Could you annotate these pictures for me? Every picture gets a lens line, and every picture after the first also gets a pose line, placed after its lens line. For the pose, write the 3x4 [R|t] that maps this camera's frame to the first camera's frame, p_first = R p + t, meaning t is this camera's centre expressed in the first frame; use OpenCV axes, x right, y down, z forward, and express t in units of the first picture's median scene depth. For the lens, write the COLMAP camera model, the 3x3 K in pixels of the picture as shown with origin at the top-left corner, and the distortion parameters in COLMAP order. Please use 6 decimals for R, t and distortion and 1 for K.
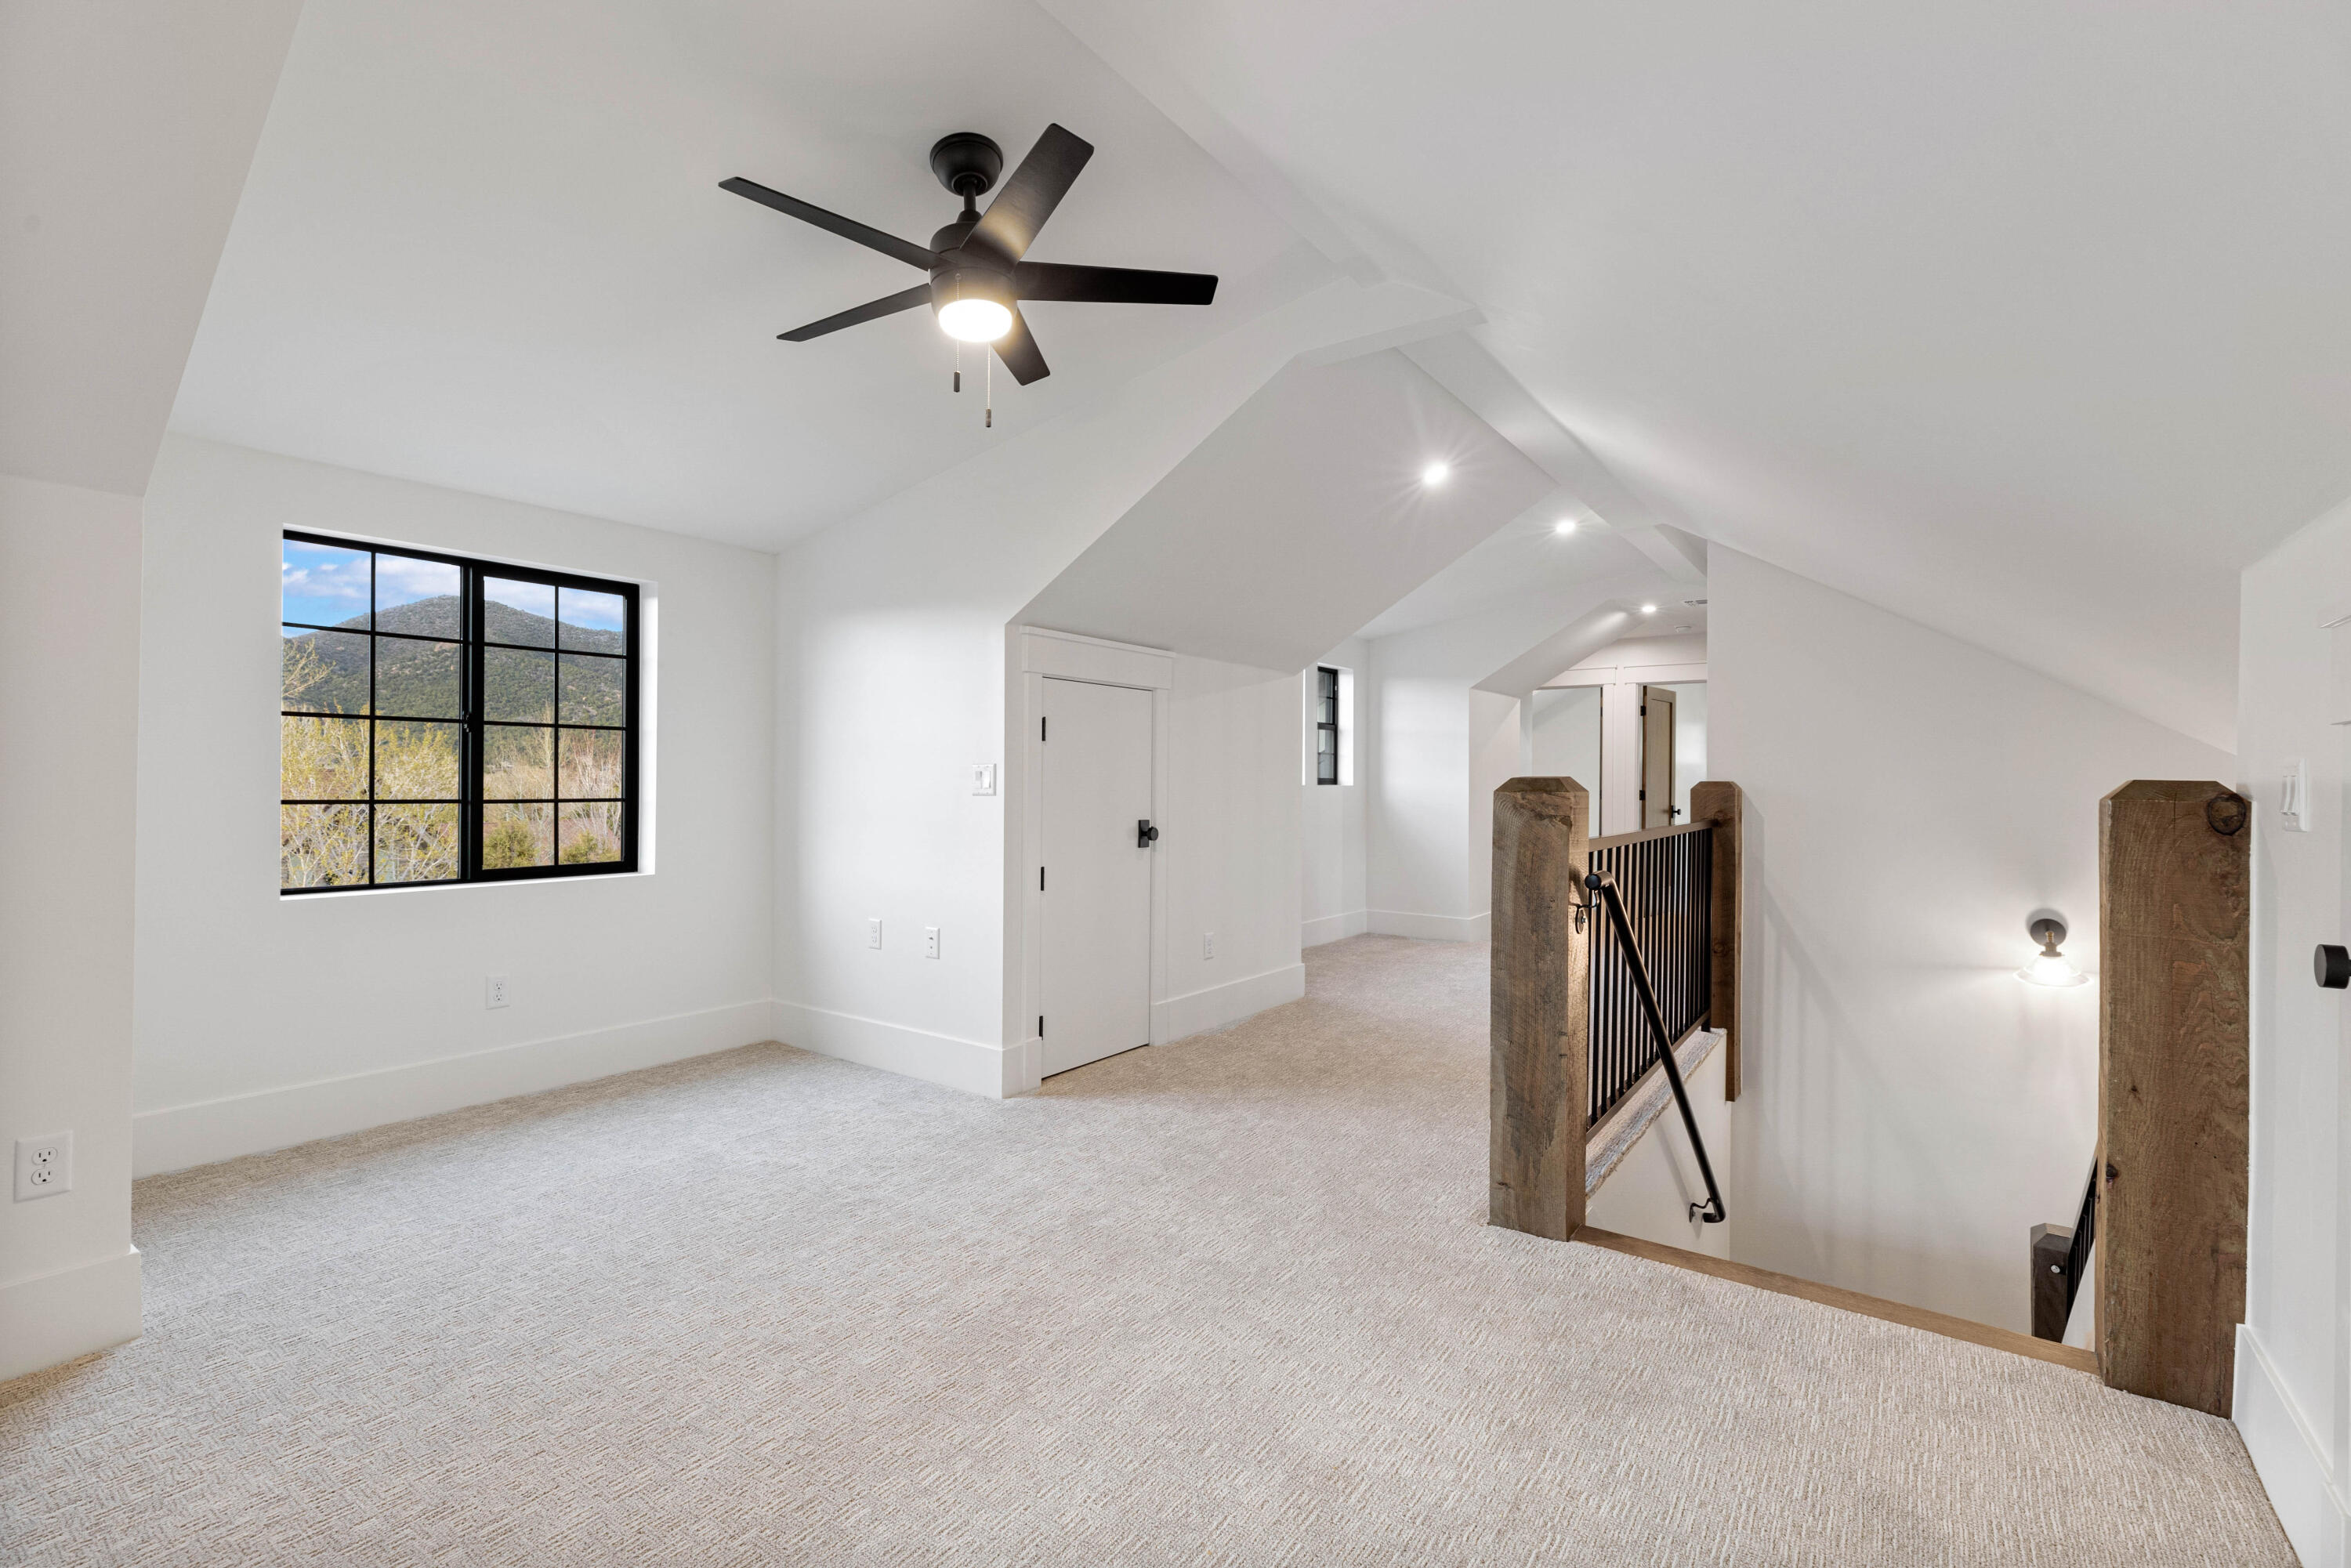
lens RADIAL K [[1050.4, 0, 1169.2], [0, 1050.4, 760.9], [0, 0, 1]] dist [0.002131, -0.000442]
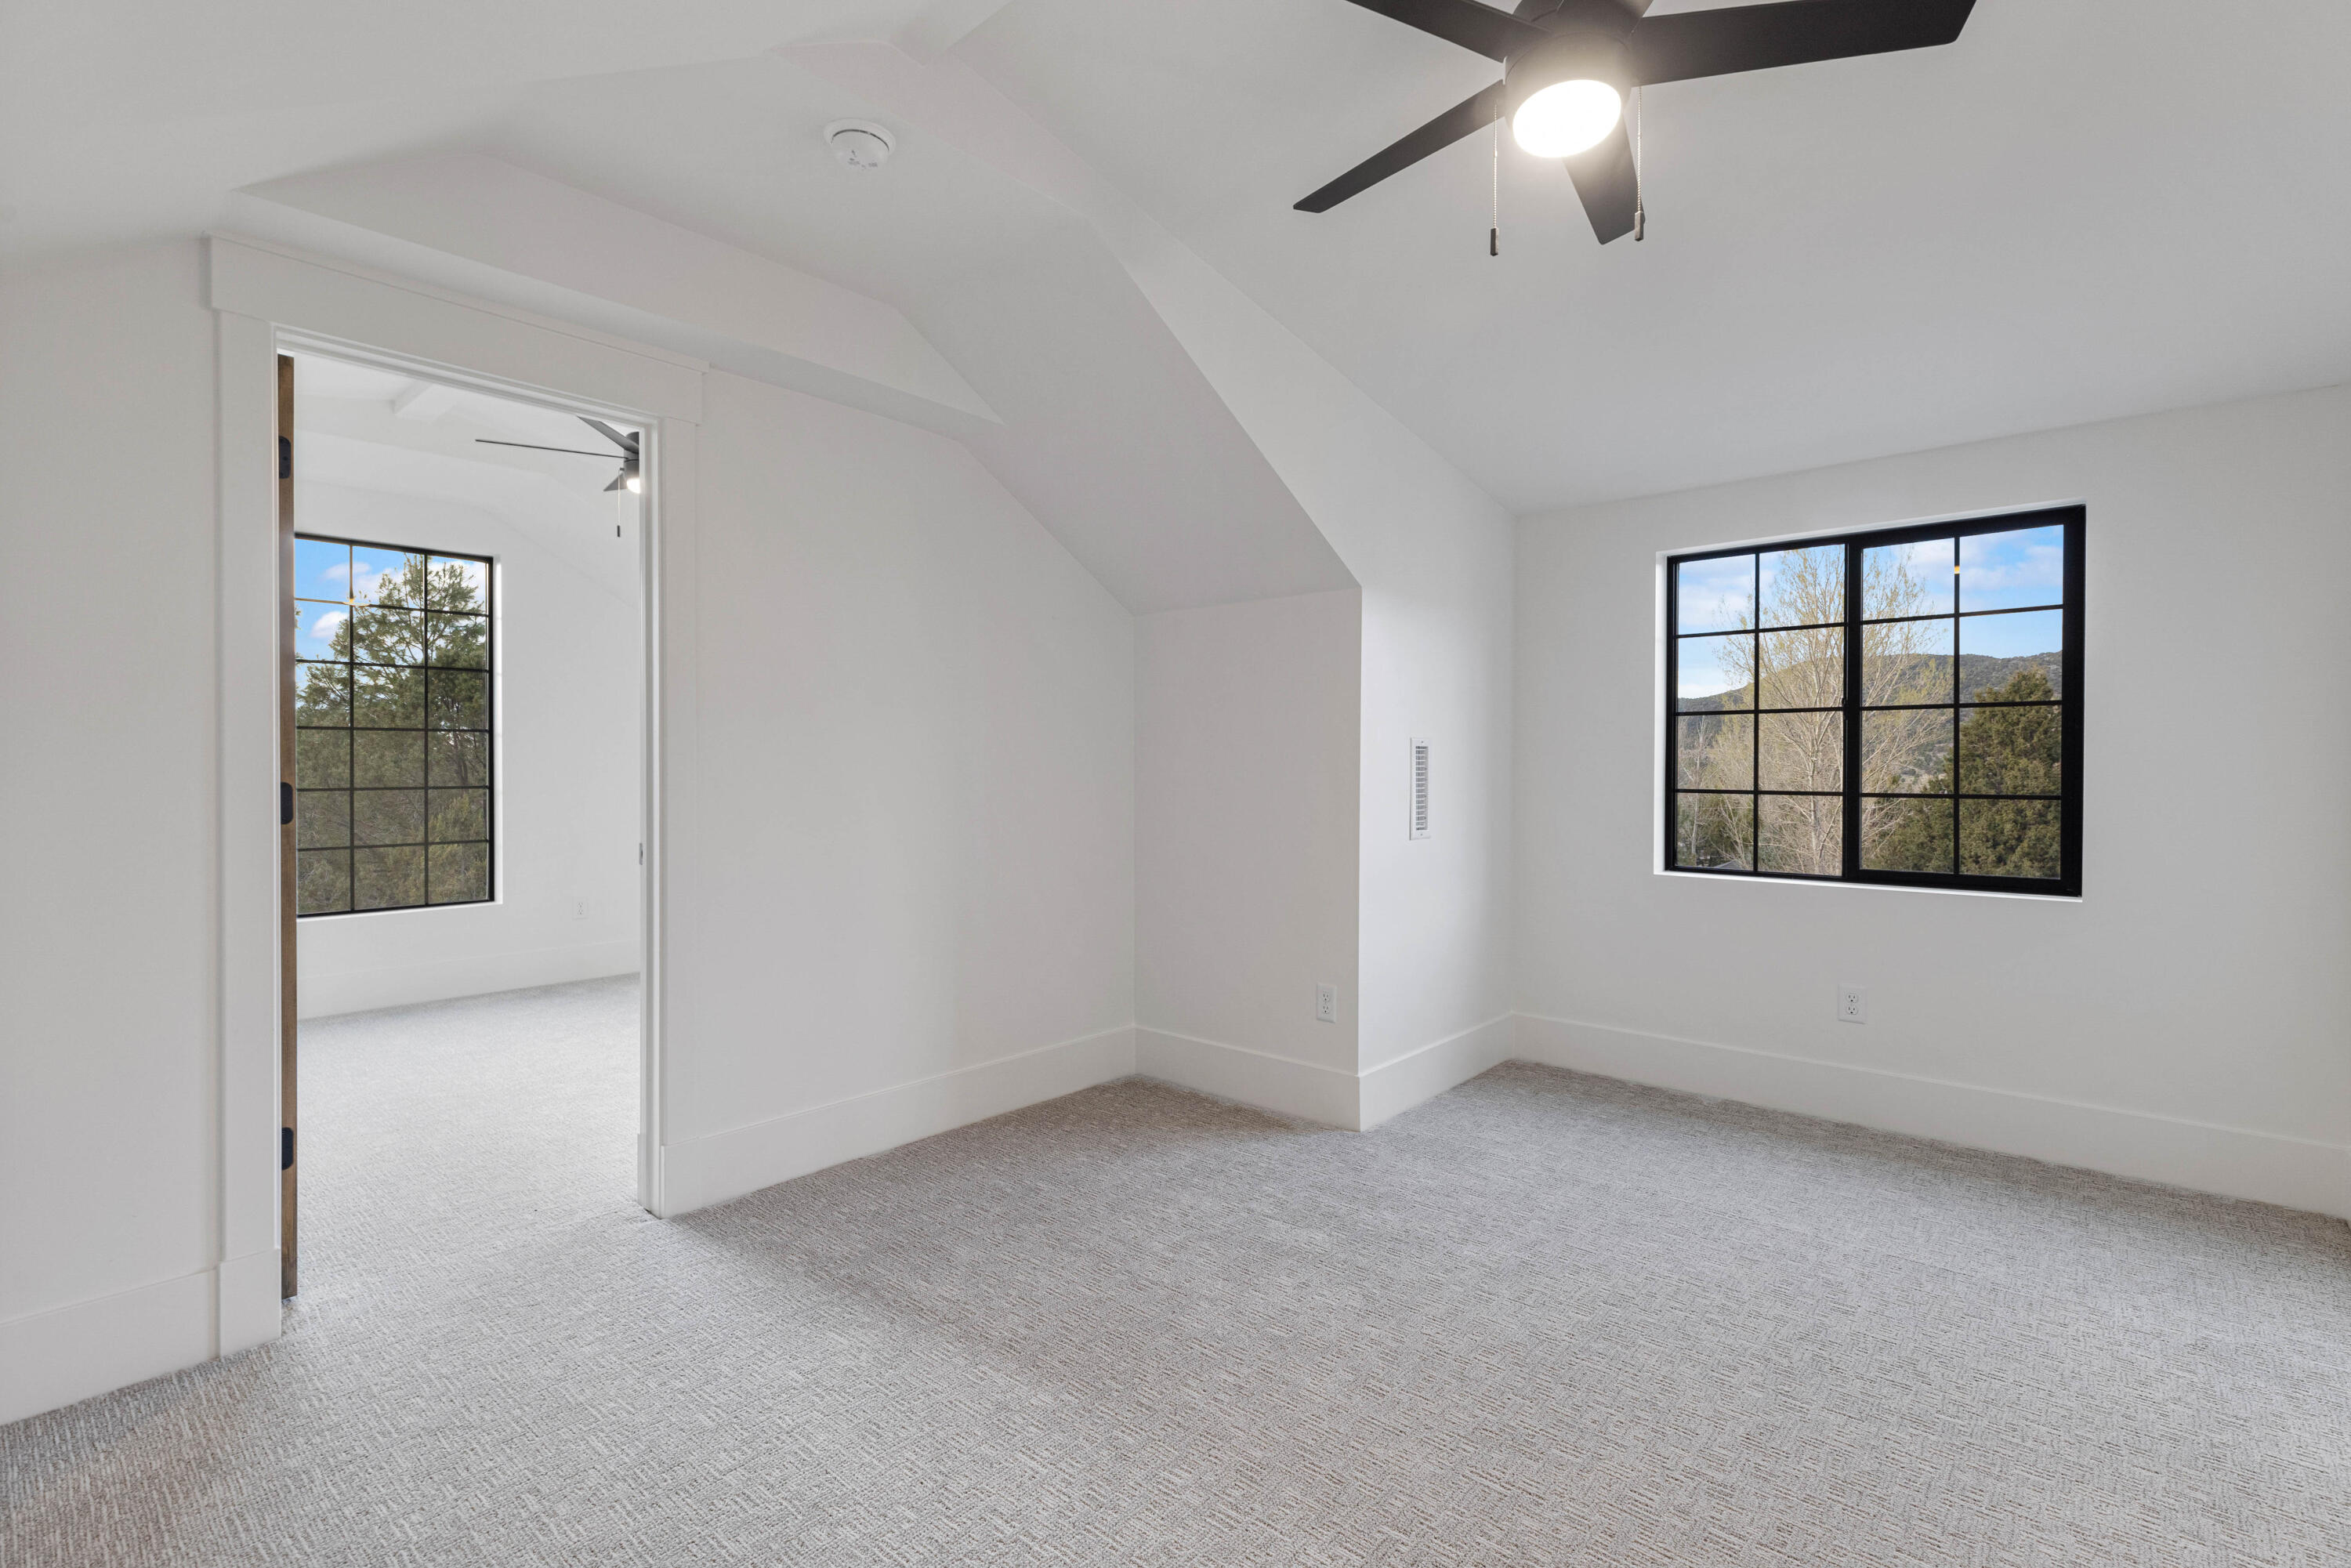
lens RADIAL K [[998.9, 0, 1056.6], [0, 998.9, 765.8], [0, 0, 1]] dist [-0.034507, 0.000321]
pose [[-0.155272, -0.008896, -0.987832, 0.334728], [0.013502, 0.999847, -0.011126, 0.015391], [0.987779, -0.015065, -0.155128, 0.509844]]
